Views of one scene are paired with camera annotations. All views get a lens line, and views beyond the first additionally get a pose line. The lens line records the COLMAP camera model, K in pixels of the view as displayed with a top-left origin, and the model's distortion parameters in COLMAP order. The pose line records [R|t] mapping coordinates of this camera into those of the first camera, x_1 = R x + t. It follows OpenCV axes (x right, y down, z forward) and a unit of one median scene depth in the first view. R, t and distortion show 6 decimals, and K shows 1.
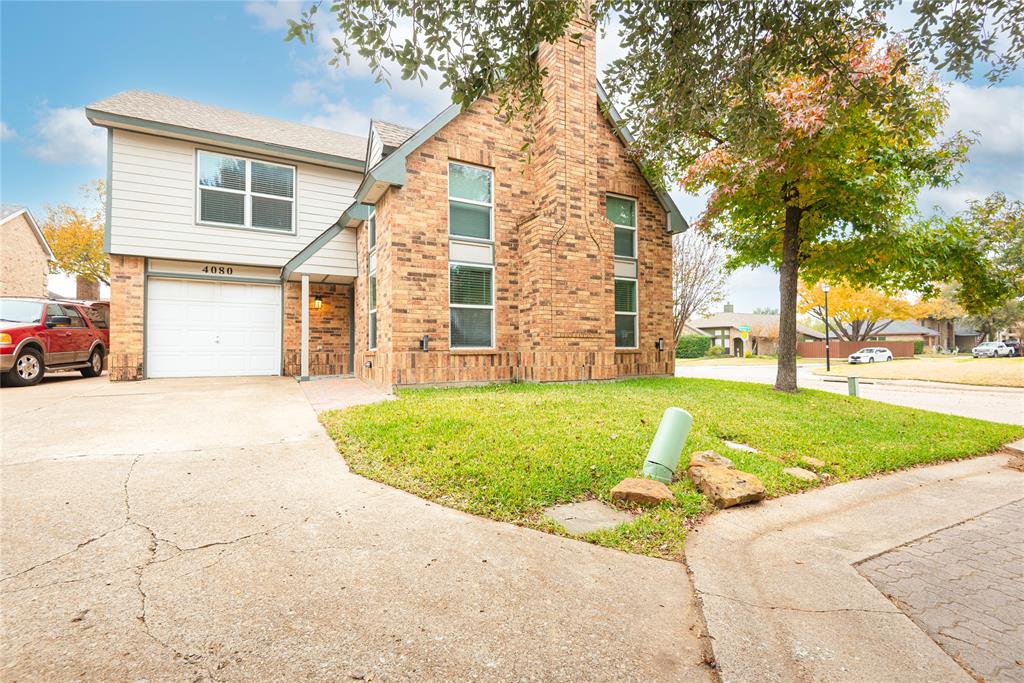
lens RADIAL K [[459.4, 0, 510.9], [0, 459.4, 341.9], [0, 0, 1]] dist [0.032617, -0.020911]
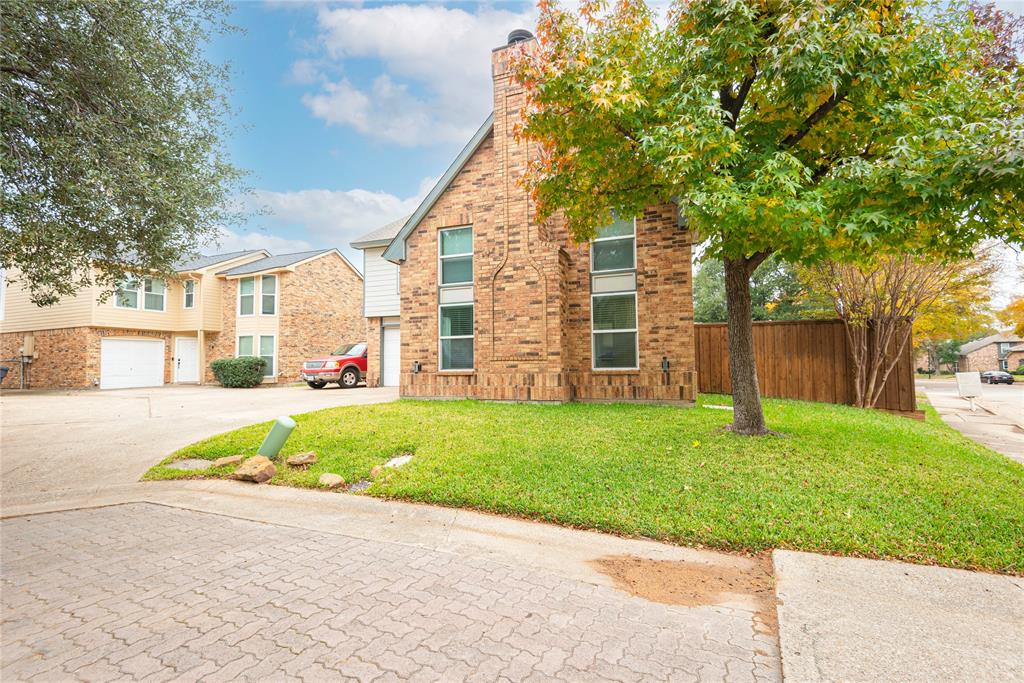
lens RADIAL K [[459.4, 0, 510.9], [0, 459.4, 341.9], [0, 0, 1]] dist [0.032617, -0.020911]
pose [[0.646558, -0.043995, -0.761596, 0.937653], [0.022685, 0.999003, -0.038451, -0.011394], [0.762528, 0.007584, 0.646911, 0.280157]]
